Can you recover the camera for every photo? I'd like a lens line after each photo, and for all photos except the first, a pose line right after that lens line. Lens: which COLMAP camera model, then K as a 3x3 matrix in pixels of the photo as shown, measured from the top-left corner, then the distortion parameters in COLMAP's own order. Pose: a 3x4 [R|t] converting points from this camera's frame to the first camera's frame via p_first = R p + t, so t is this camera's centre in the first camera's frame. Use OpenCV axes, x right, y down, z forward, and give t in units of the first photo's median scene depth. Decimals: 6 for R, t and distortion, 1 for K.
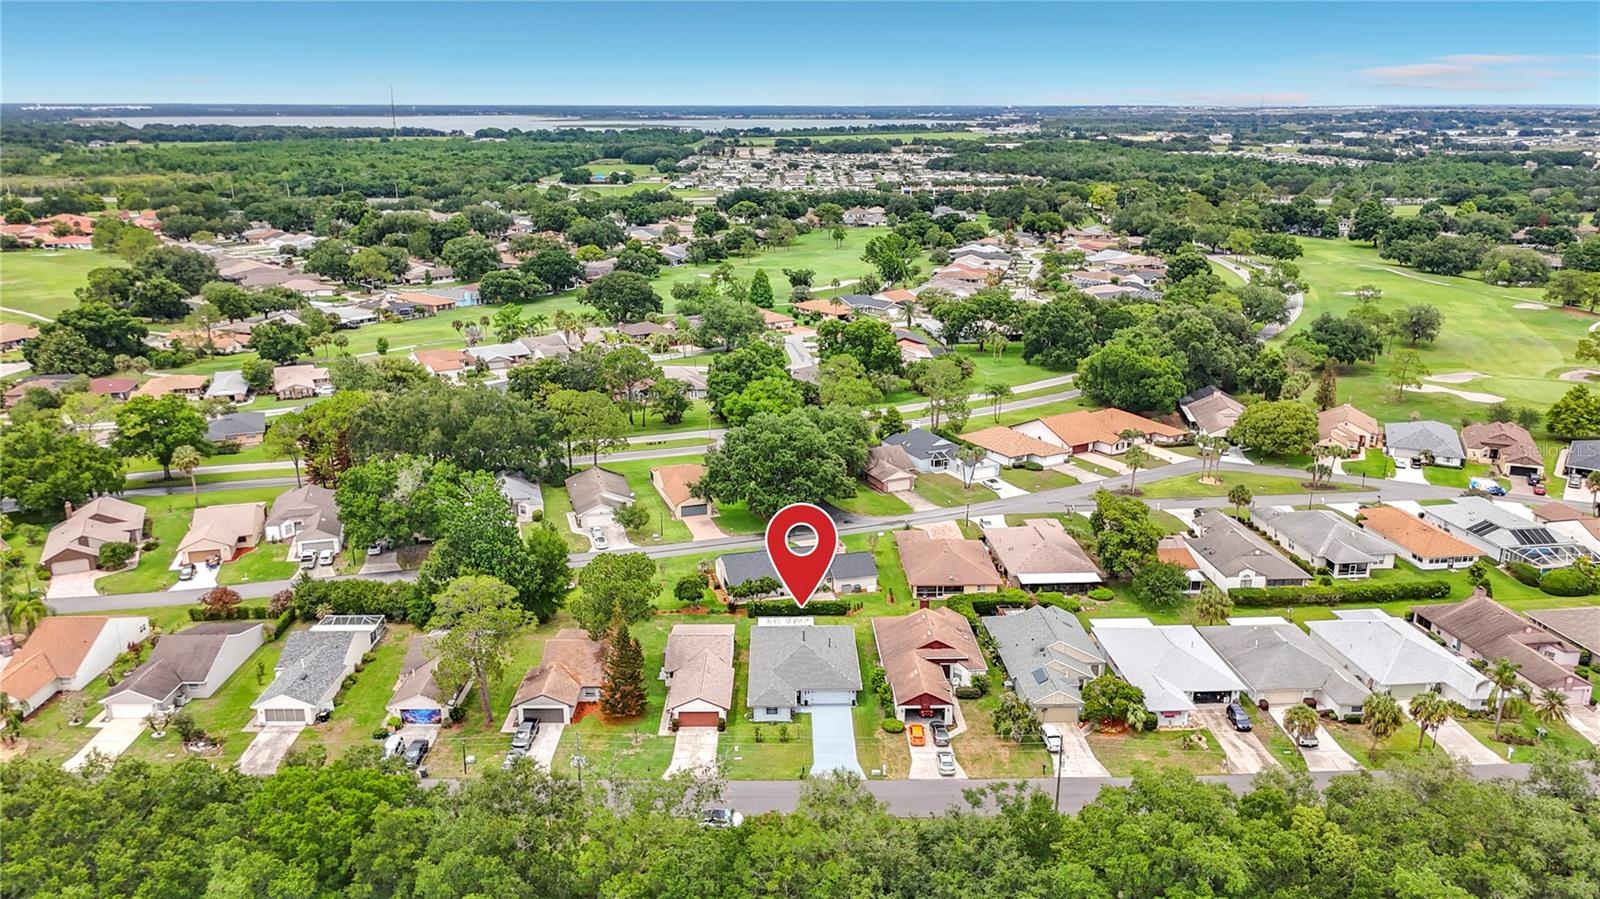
lens RADIAL K [[1177.8, 0, 799.2], [0, 1177.8, 441.8], [0, 0, 1]] dist [0.068305, -0.092777]
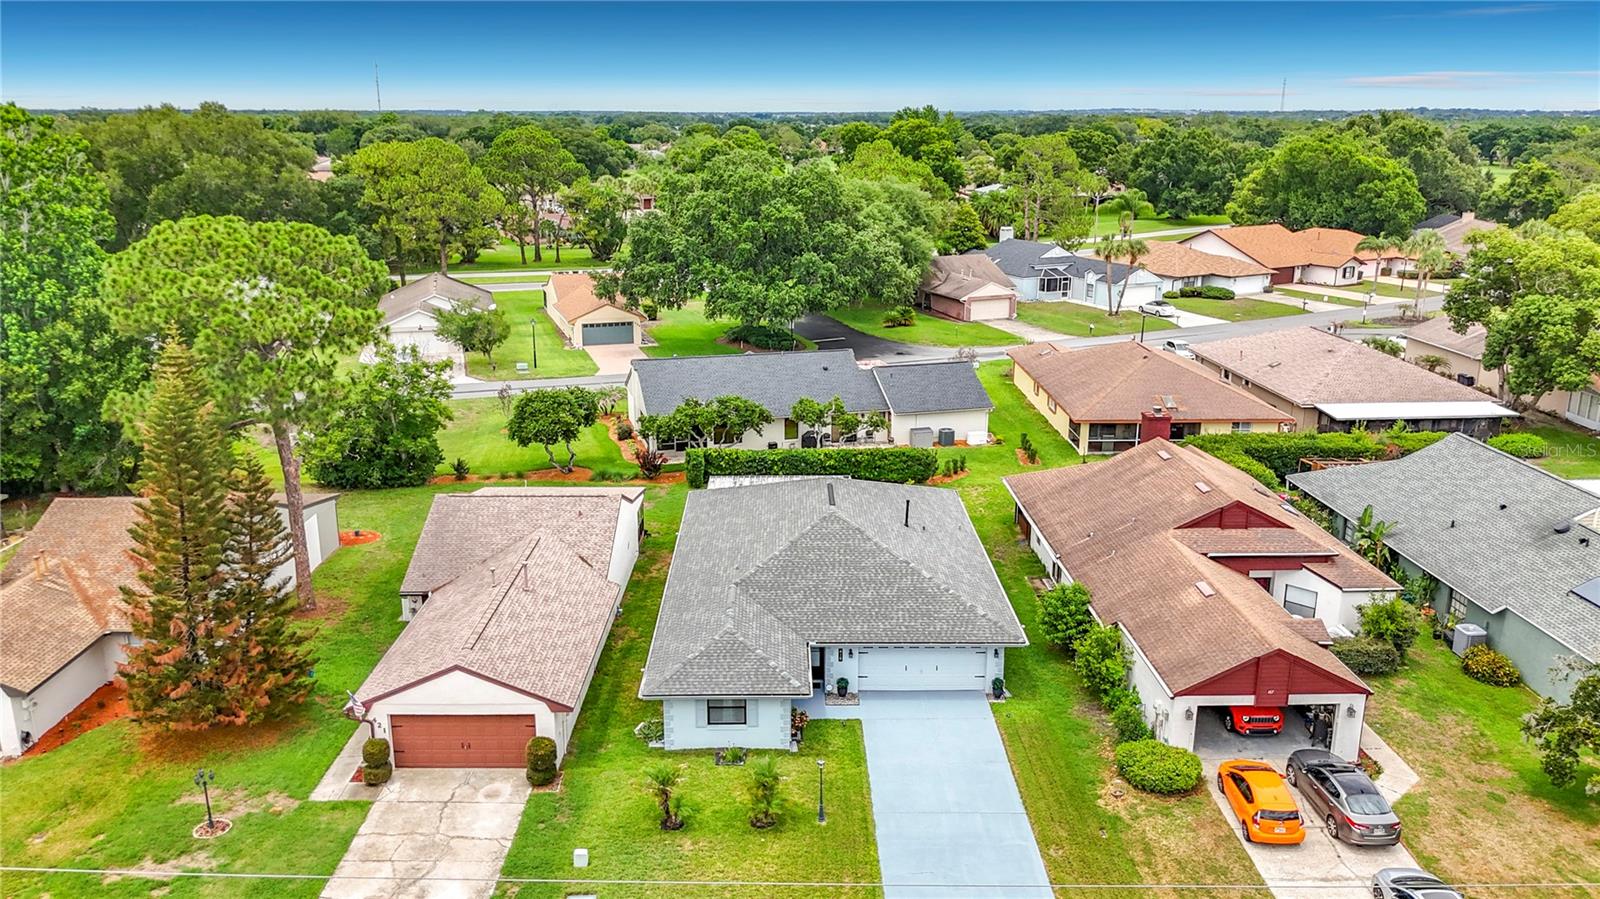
lens RADIAL K [[1177.8, 0, 805.2], [0, 1177.8, 436.2], [0, 0, 1]] dist [0.068305, -0.092777]
pose [[0.999991, 0.002871, 0.003087, -0.004002], [-0.002836, 0.999935, -0.011029, 0.131293], [-0.003119, 0.011020, 0.999934, 0.569896]]
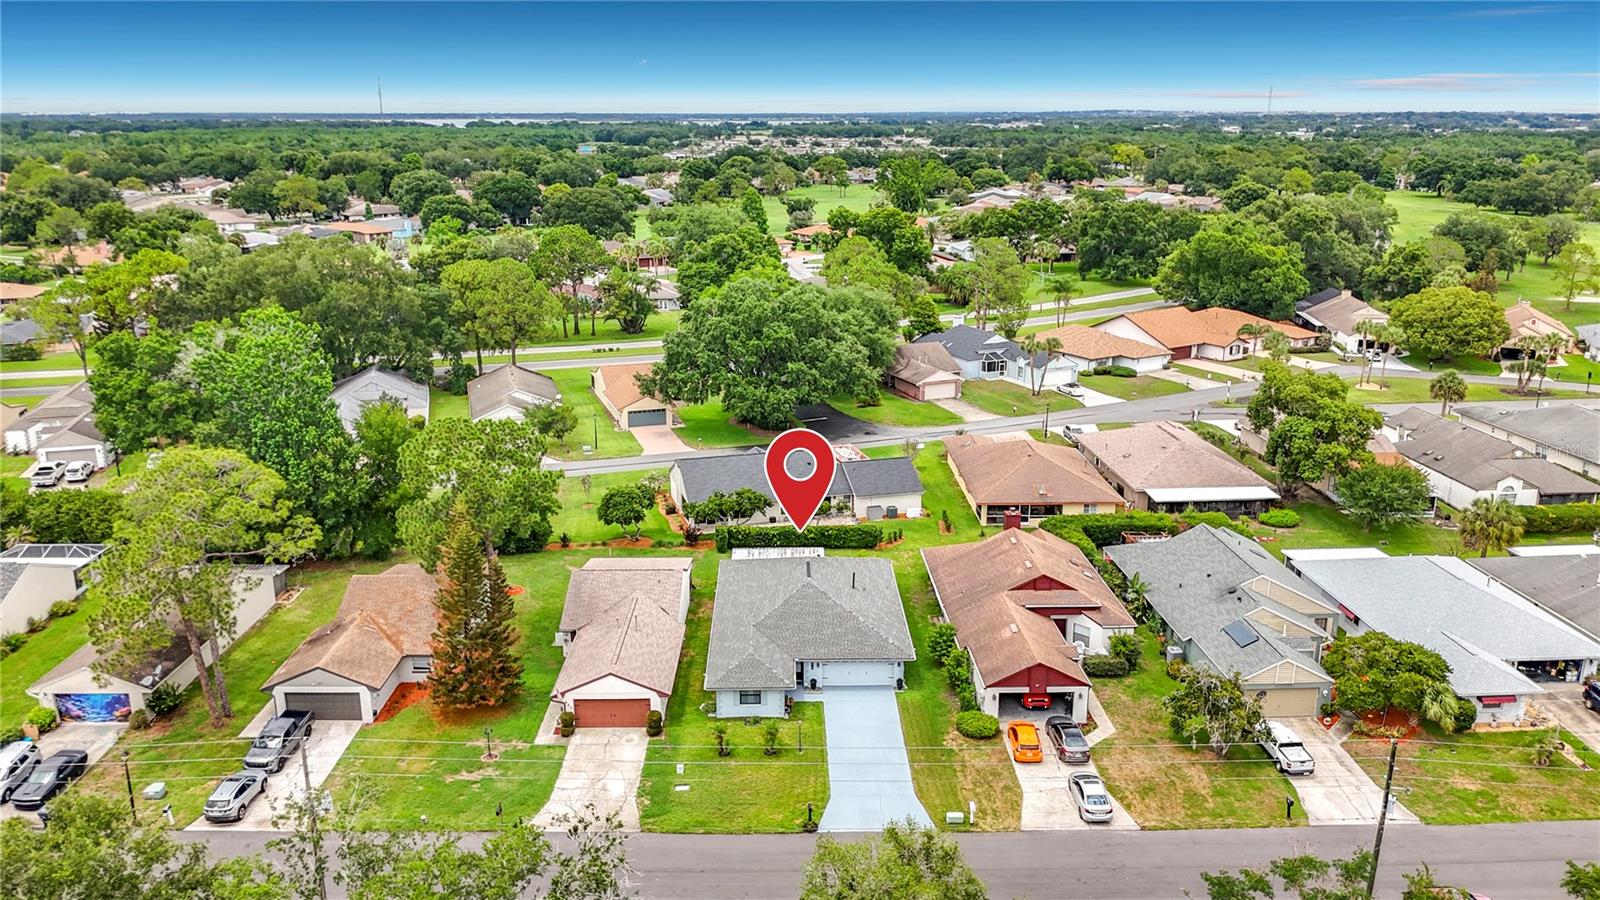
lens RADIAL K [[1177.8, 0, 800.6], [0, 1177.8, 433.4], [0, 0, 1]] dist [0.068305, -0.092777]
pose [[0.999997, -0.000887, 0.002084, -0.000884], [0.000914, 0.999915, -0.012988, 0.091809], [-0.002072, 0.012990, 0.999913, 0.368509]]
